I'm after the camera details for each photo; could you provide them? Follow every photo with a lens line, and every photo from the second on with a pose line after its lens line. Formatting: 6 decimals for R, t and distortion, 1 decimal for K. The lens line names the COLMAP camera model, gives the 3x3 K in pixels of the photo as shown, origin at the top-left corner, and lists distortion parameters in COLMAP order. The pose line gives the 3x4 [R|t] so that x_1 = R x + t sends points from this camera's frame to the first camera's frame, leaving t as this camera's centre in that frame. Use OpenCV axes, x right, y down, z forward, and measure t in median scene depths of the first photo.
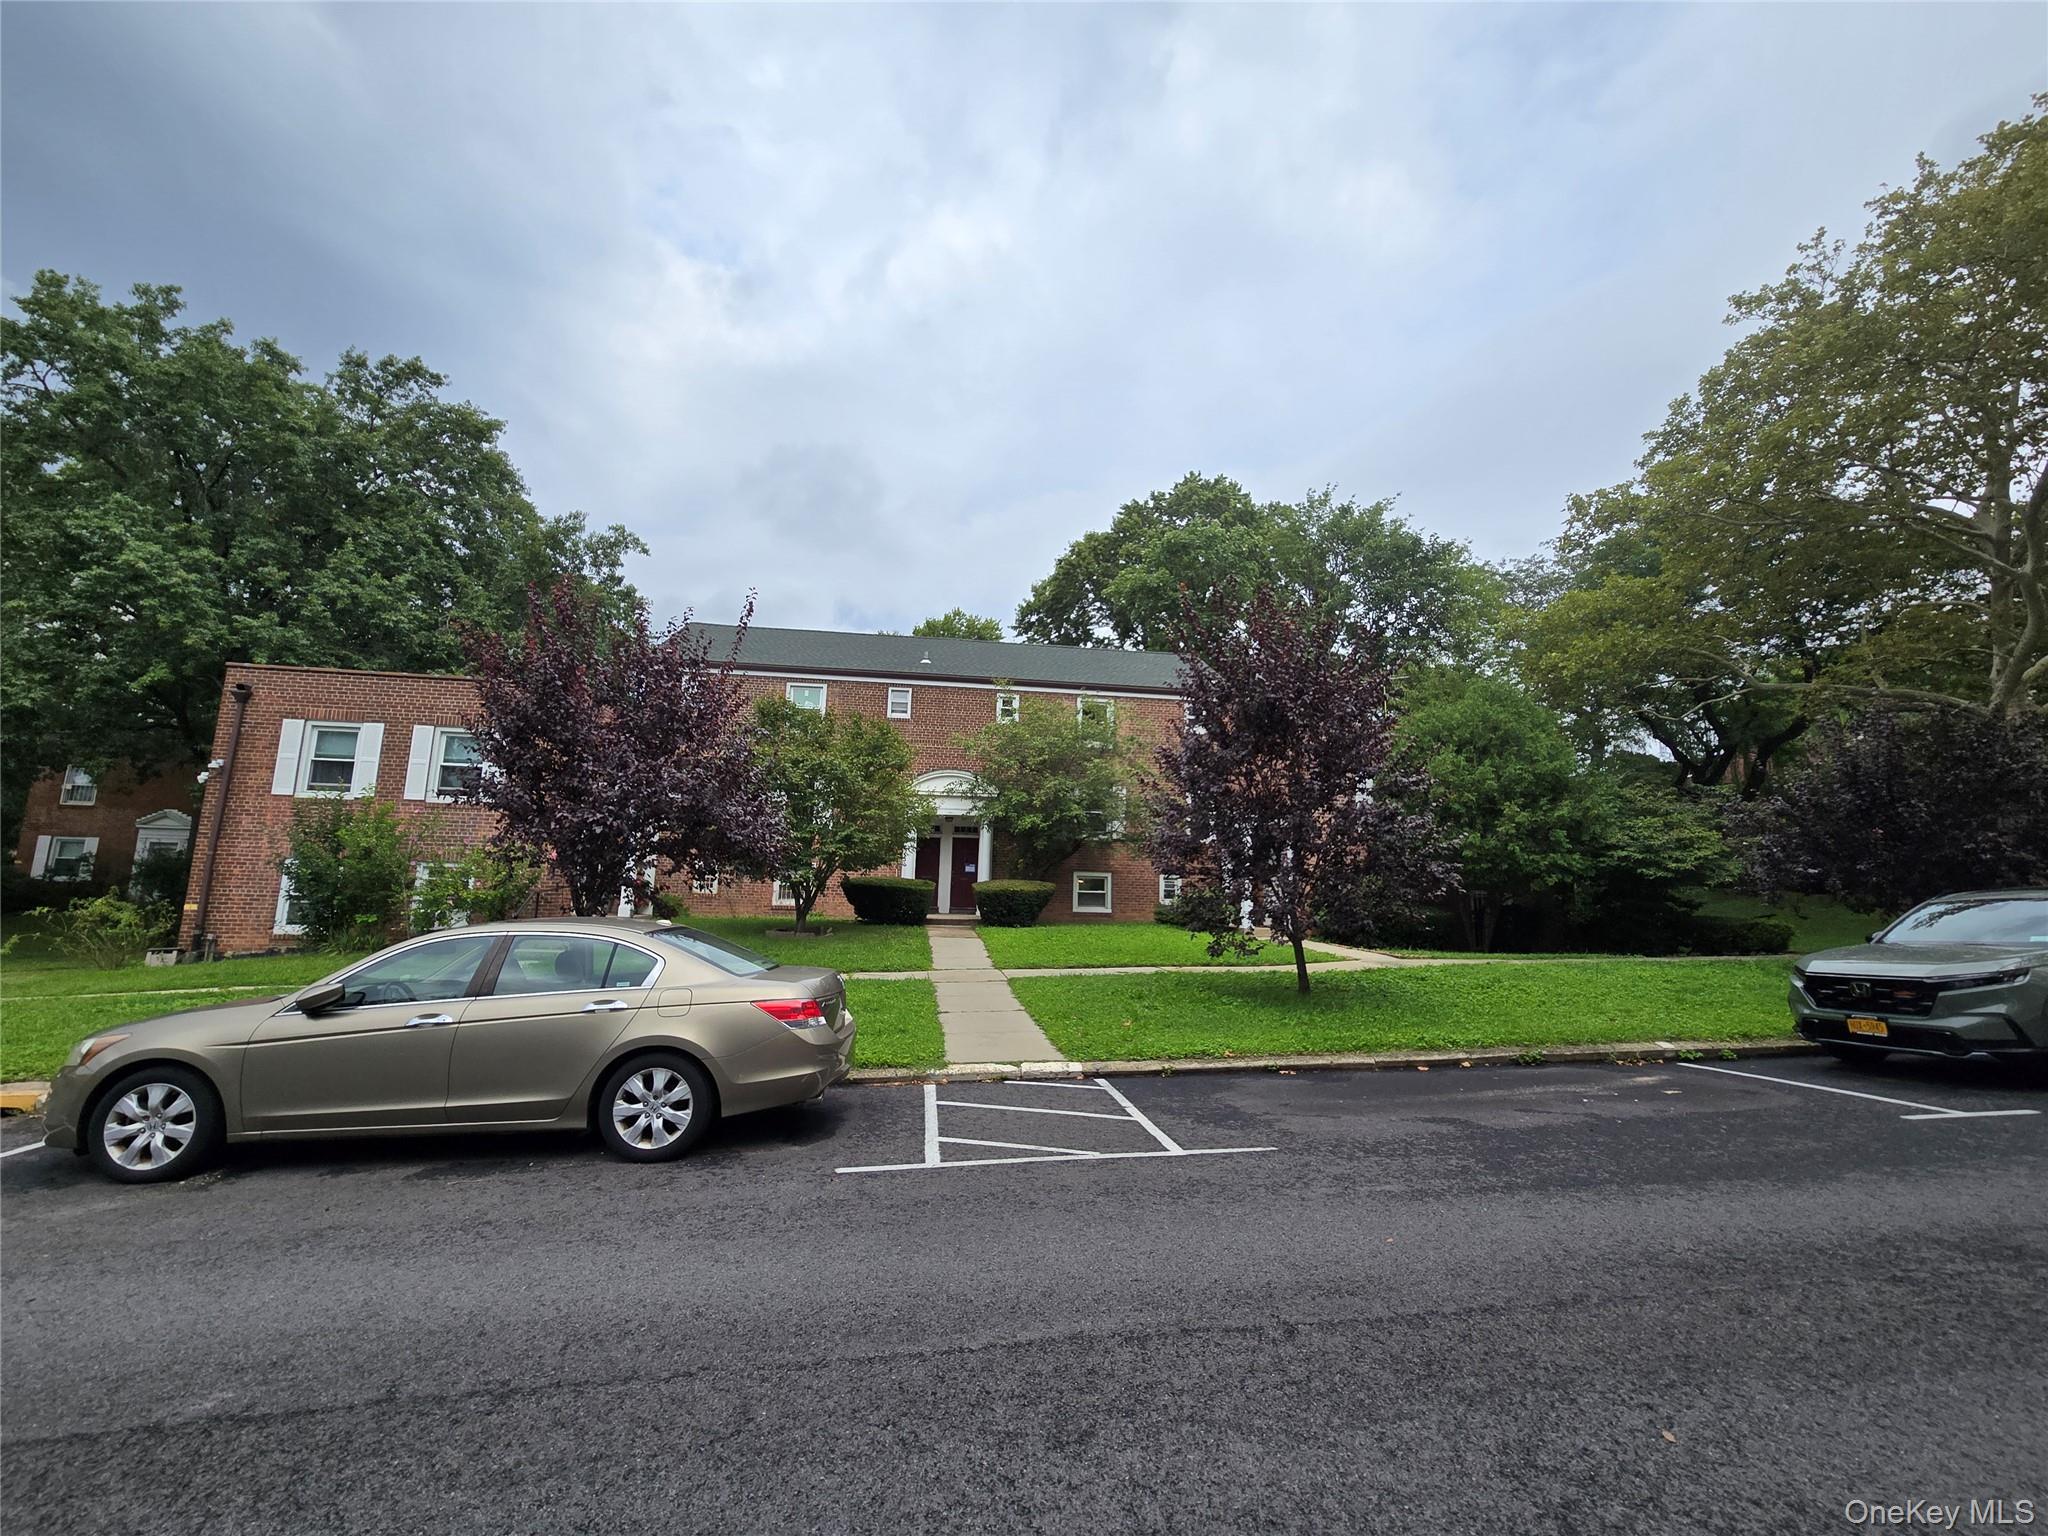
lens RADIAL K [[832.1, 0, 1024.0], [0, 832.1, 768.0], [0, 0, 1]] dist [0.001813, 0.000197]
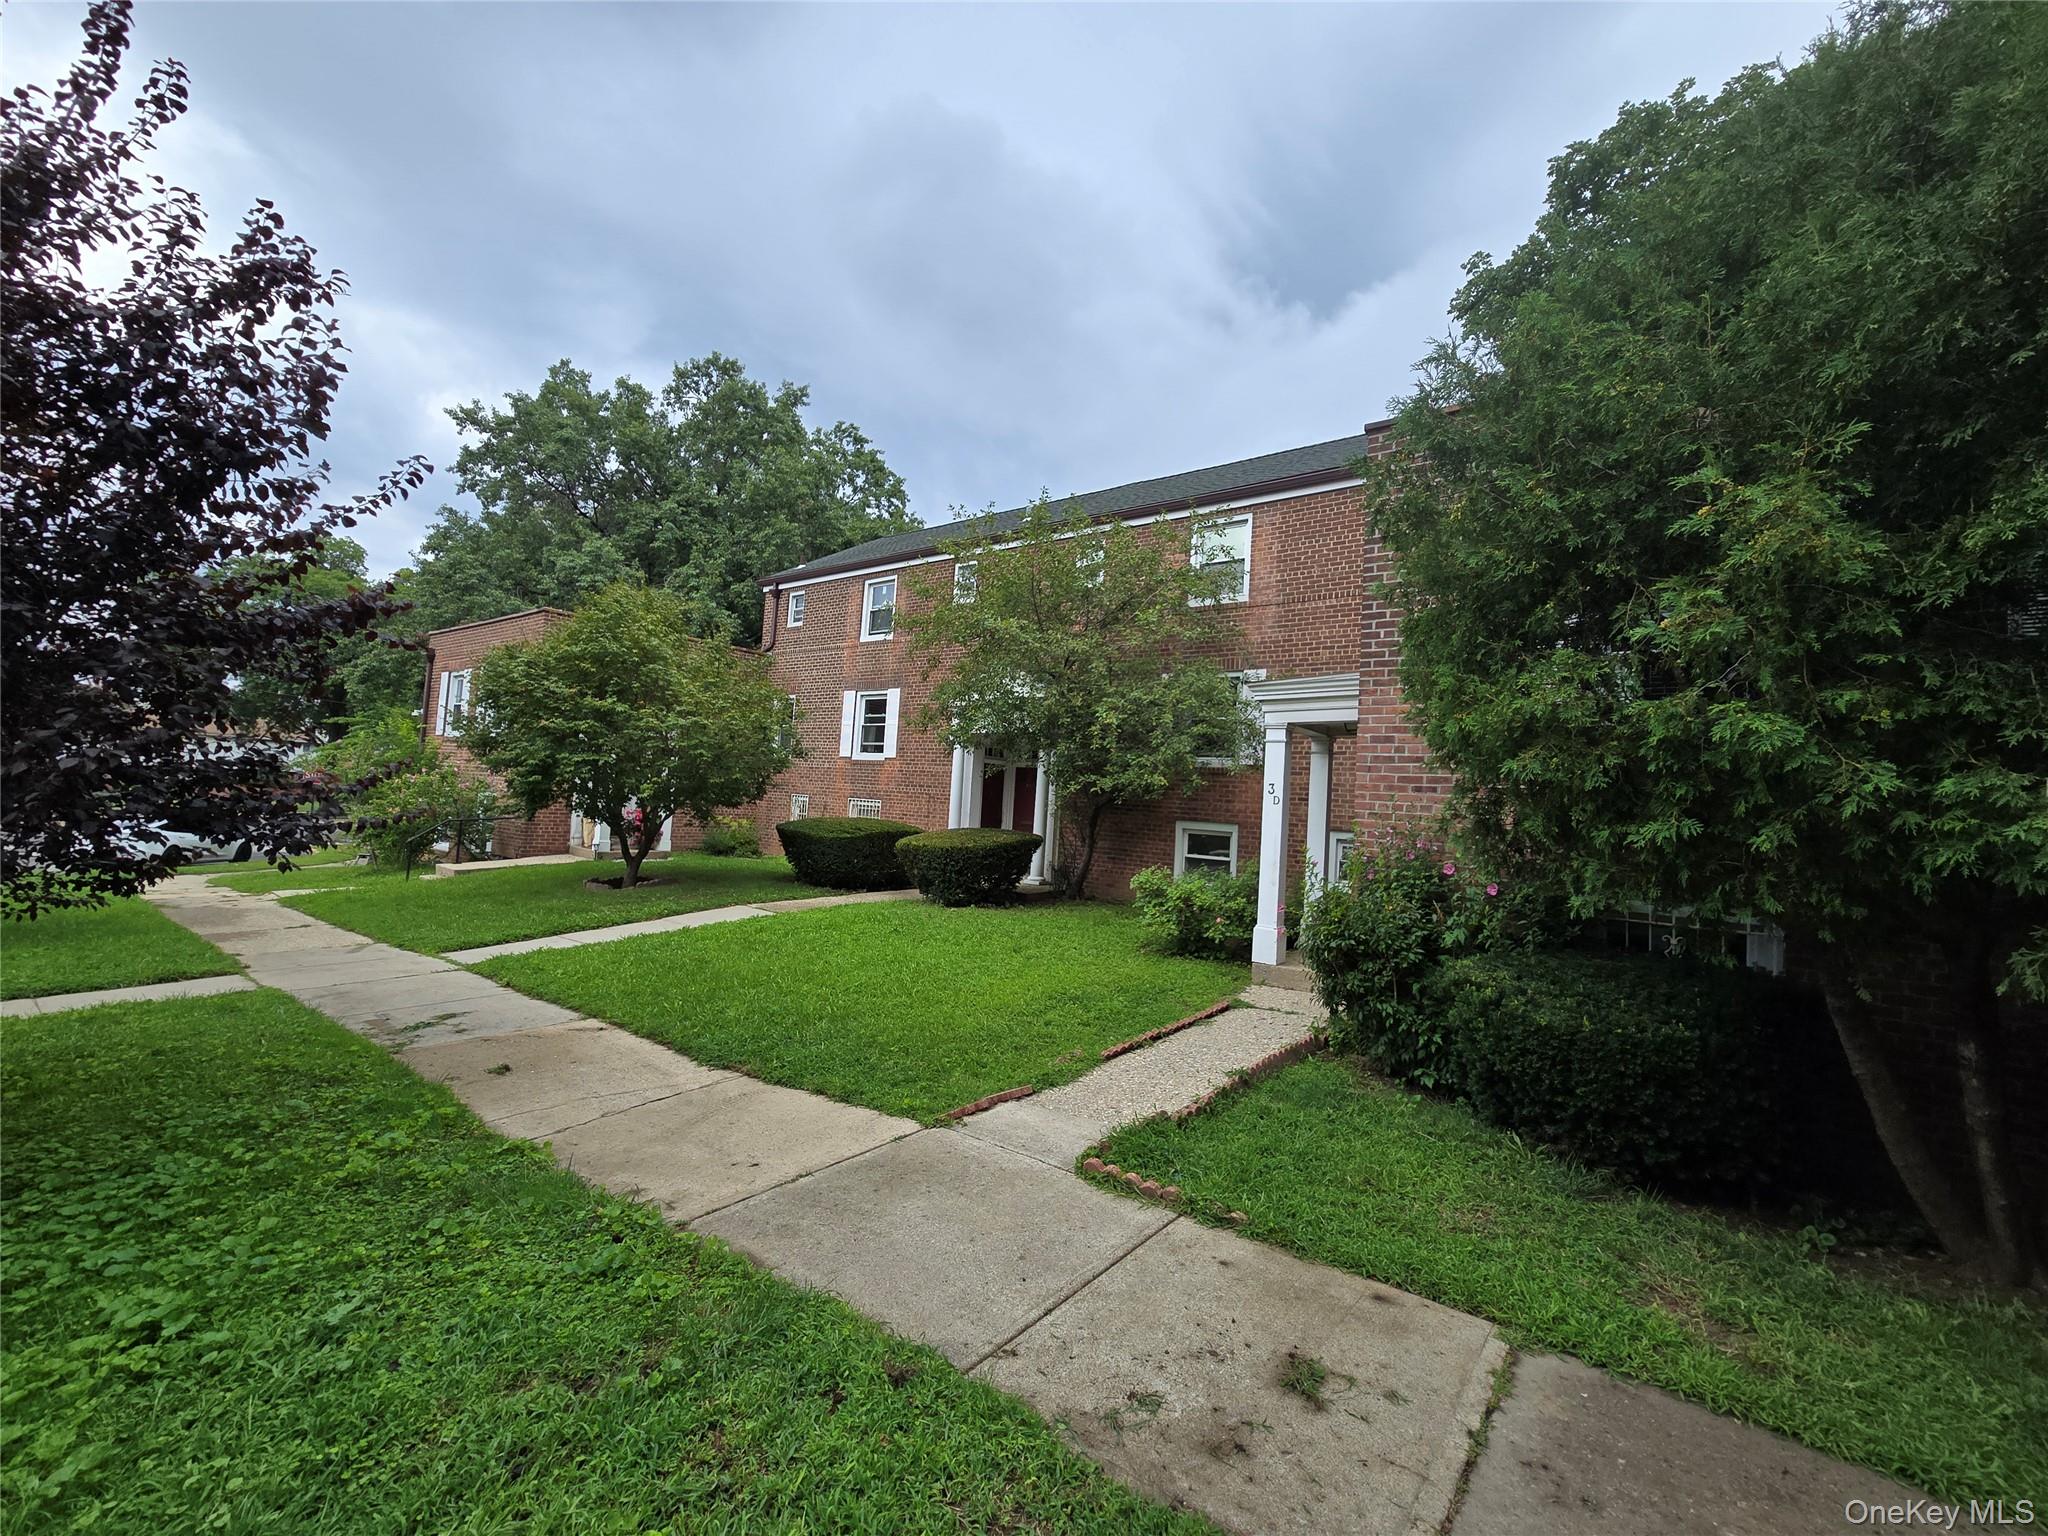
lens RADIAL K [[828.8, 0, 1024.0], [0, 828.8, 768.0], [0, 0, 1]] dist [0.017300, -0.000032]
pose [[0.698106, -0.022315, -0.715646, 0.499463], [0.059053, 0.997903, 0.026490, 0.085852], [0.713555, -0.060754, 0.697960, 0.687516]]
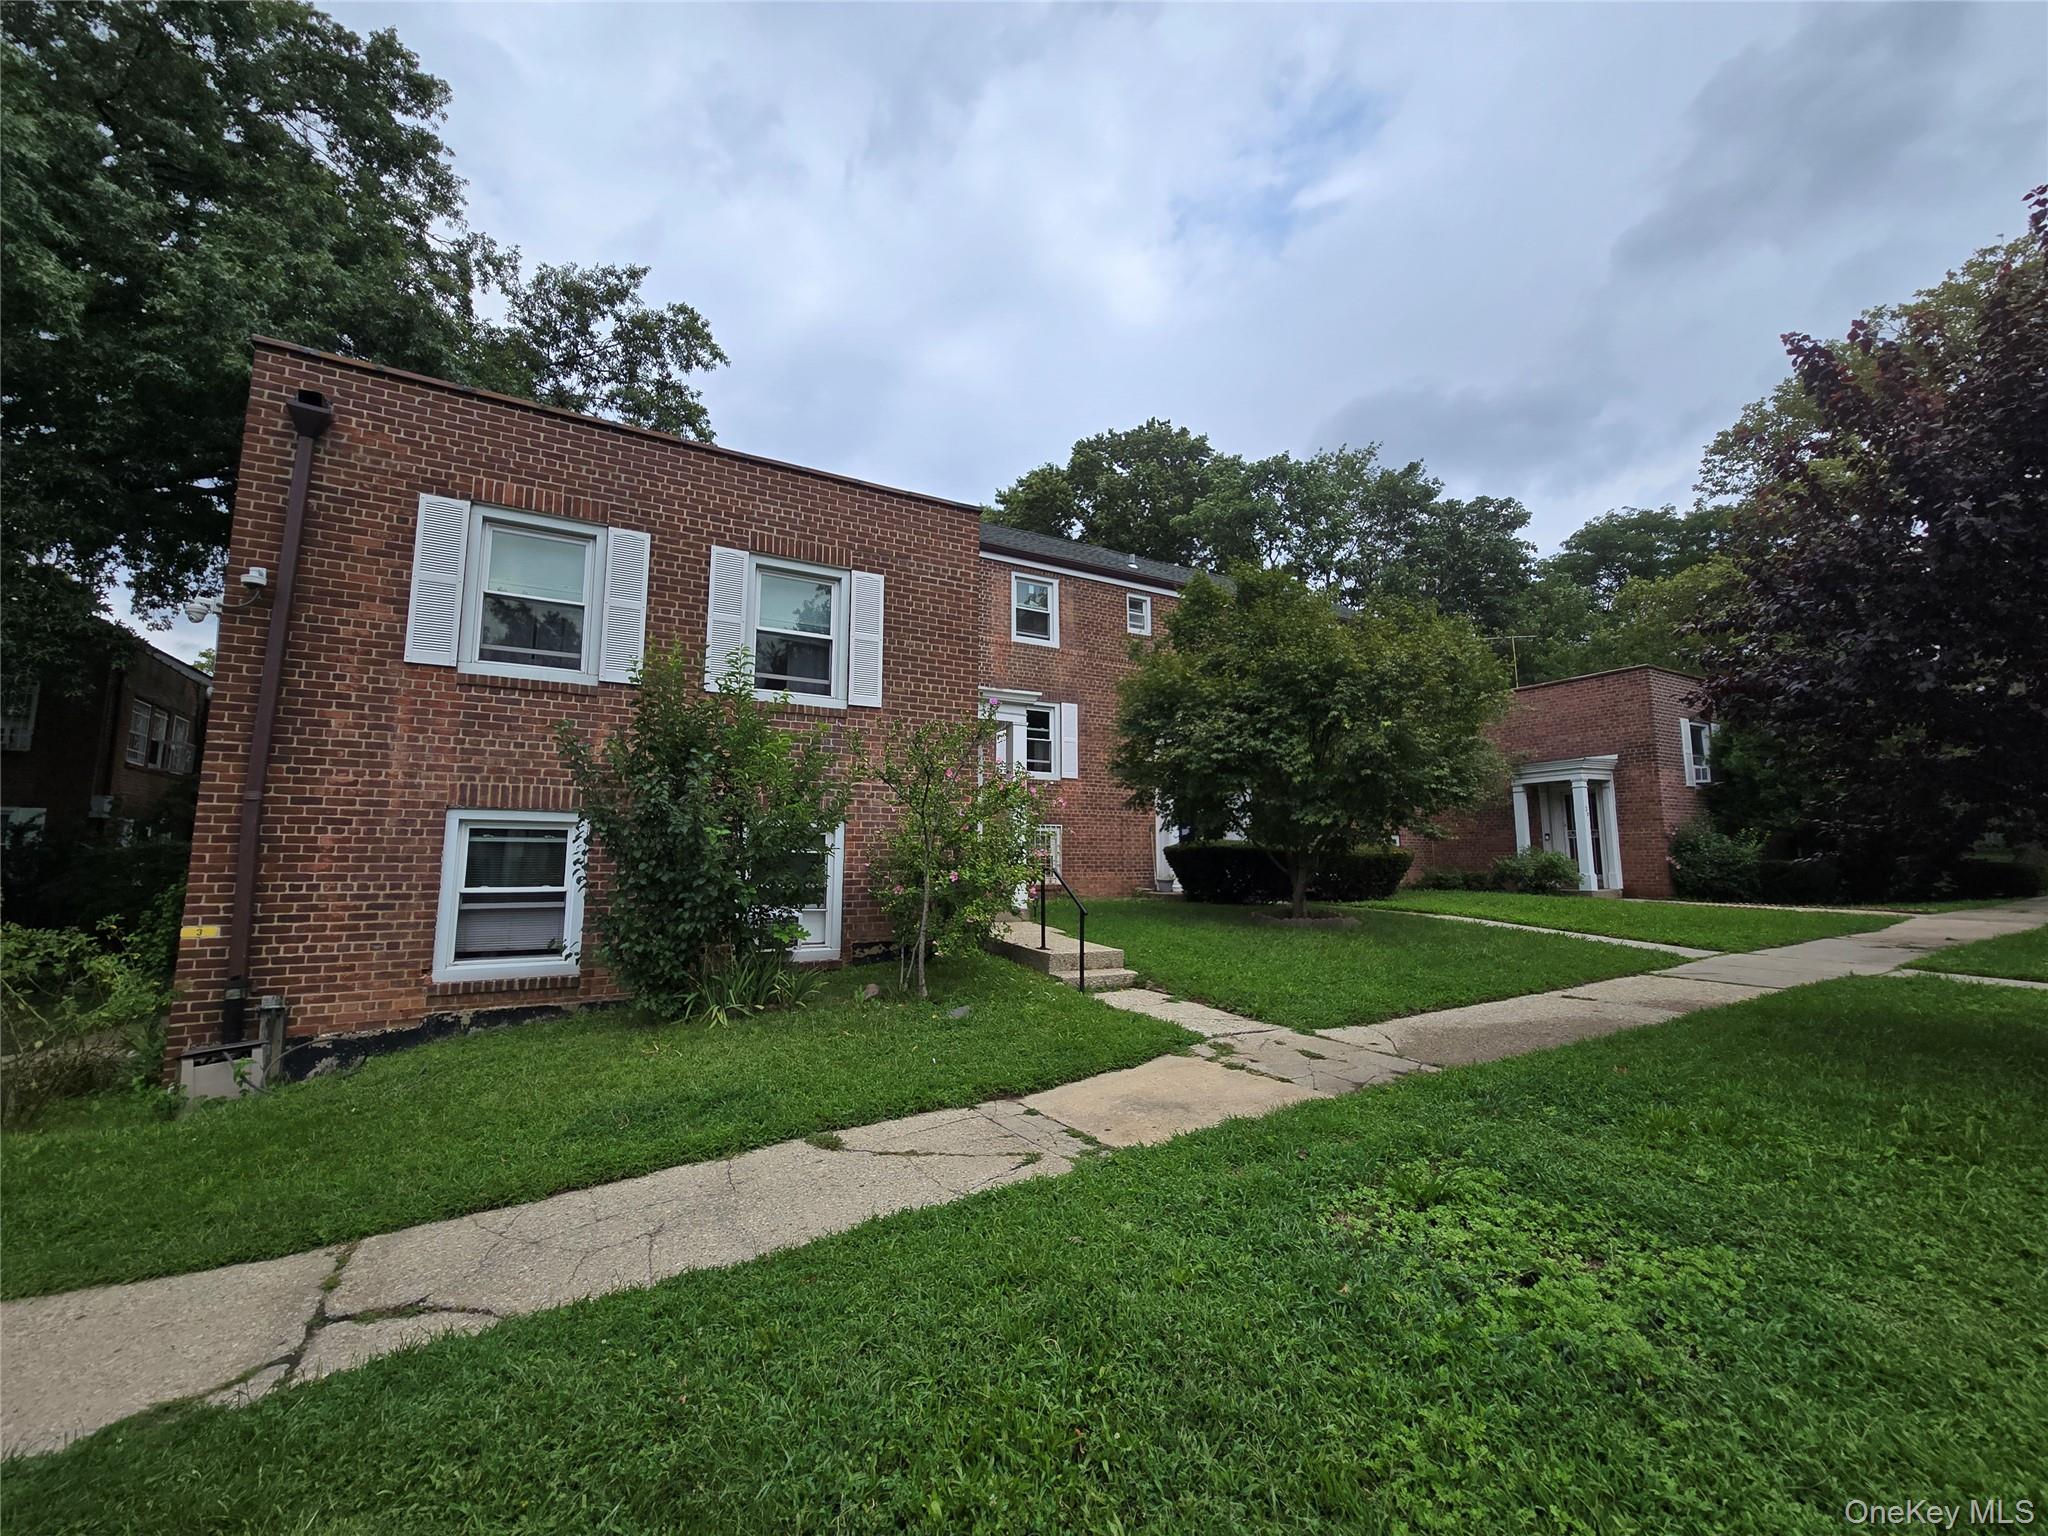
lens RADIAL K [[828.8, 0, 1024.0], [0, 828.8, 768.0], [0, 0, 1]] dist [0.017300, -0.000032]
pose [[0.938308, 0.018310, 0.345315, -0.667707], [-0.028242, 0.999319, 0.023753, 0.059596], [-0.344645, -0.032040, 0.938186, 0.427760]]
